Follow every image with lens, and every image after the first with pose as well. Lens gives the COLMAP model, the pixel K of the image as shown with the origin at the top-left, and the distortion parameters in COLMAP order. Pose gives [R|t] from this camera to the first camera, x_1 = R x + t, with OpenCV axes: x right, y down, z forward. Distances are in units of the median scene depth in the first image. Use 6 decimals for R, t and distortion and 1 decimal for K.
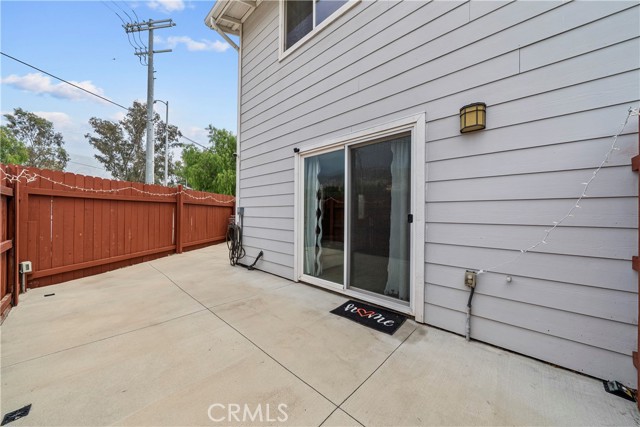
lens RADIAL K [[226.1, 0, 320.0], [0, 226.1, 213.5], [0, 0, 1]] dist [0.000094, 0.000013]
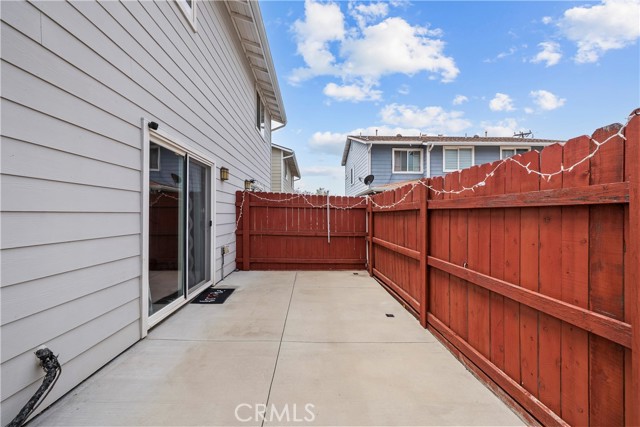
lens RADIAL K [[266.7, 0, 320.0], [0, 266.7, 213.5], [0, 0, 1]] dist [-0.000095, 0.000025]
pose [[-0.712330, -0.005500, 0.701823, -1.326385], [-0.003506, 0.999985, 0.004278, -0.053379], [-0.701836, 0.000587, -0.712338, 1.650238]]
